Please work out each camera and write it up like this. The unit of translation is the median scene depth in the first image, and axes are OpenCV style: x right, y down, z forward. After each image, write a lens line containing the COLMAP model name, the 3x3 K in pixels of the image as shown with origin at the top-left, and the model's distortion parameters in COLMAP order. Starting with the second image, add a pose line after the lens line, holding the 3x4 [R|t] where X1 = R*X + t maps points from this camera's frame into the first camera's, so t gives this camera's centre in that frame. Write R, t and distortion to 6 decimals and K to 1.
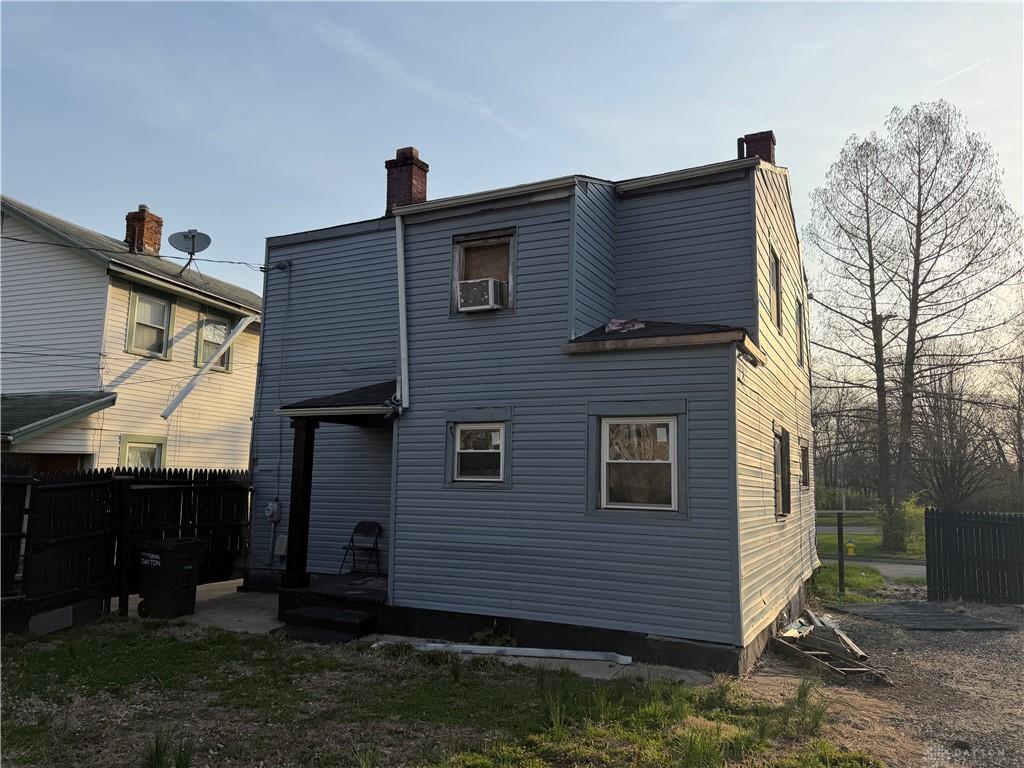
lens RADIAL K [[715.6, 0, 508.6], [0, 715.6, 390.9], [0, 0, 1]] dist [0.128356, -0.191189]
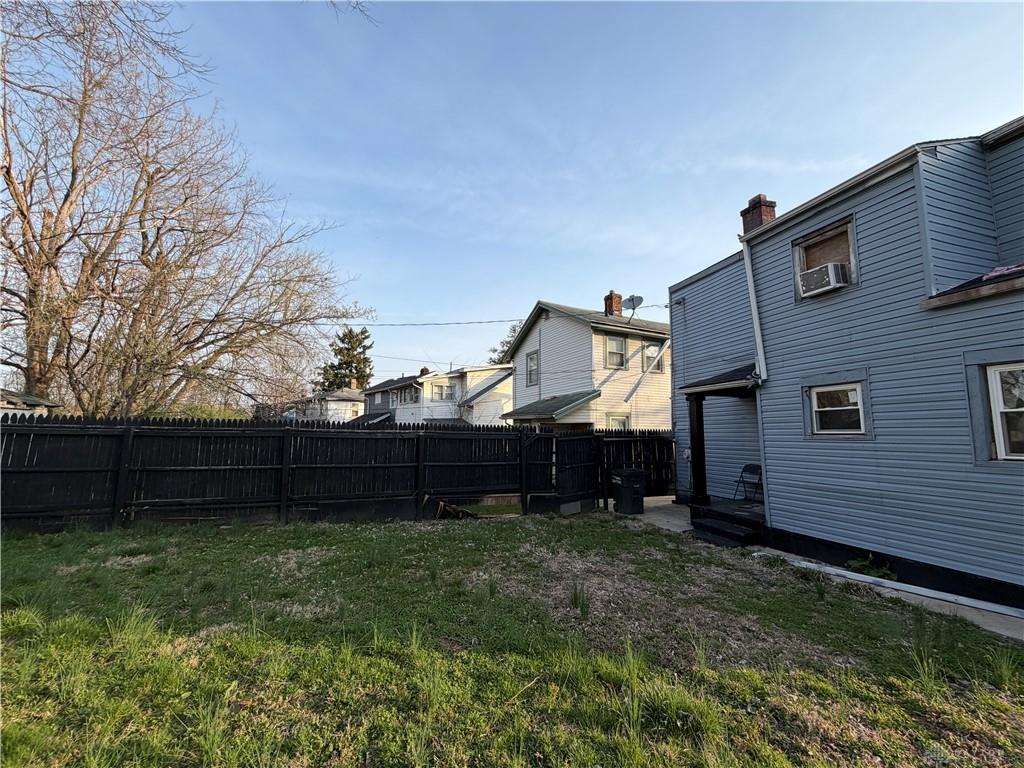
lens RADIAL K [[405.8, 0, 511.3], [0, 405.8, 385.7], [0, 0, 1]] dist [-0.000542, 0.000597]
pose [[0.705491, -0.097550, -0.701973, 0.051674], [0.092320, 0.994692, -0.045445, 0.025479], [0.702680, -0.032745, 0.710752, 0.134231]]
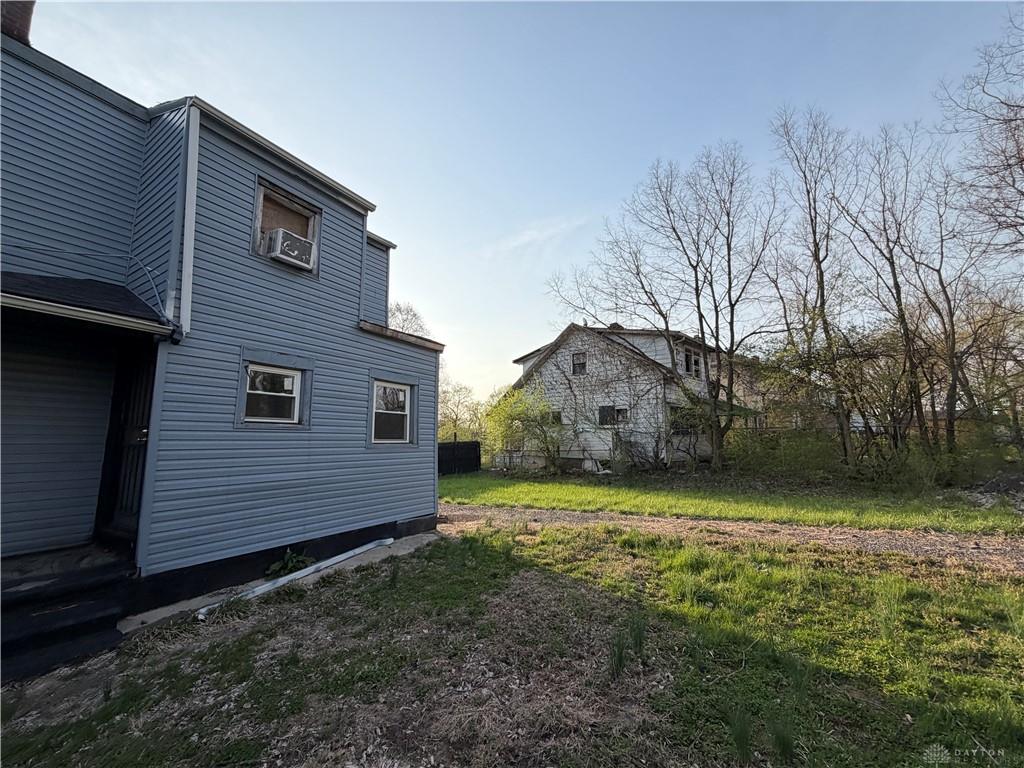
lens RADIAL K [[405.8, 0, 511.3], [0, 405.8, 385.7], [0, 0, 1]] dist [-0.000542, 0.000597]
pose [[0.093039, 0.118345, 0.988604, -0.563448], [-0.121993, 0.986785, -0.106646, 0.088234], [-0.988161, -0.110680, 0.106246, 0.563770]]
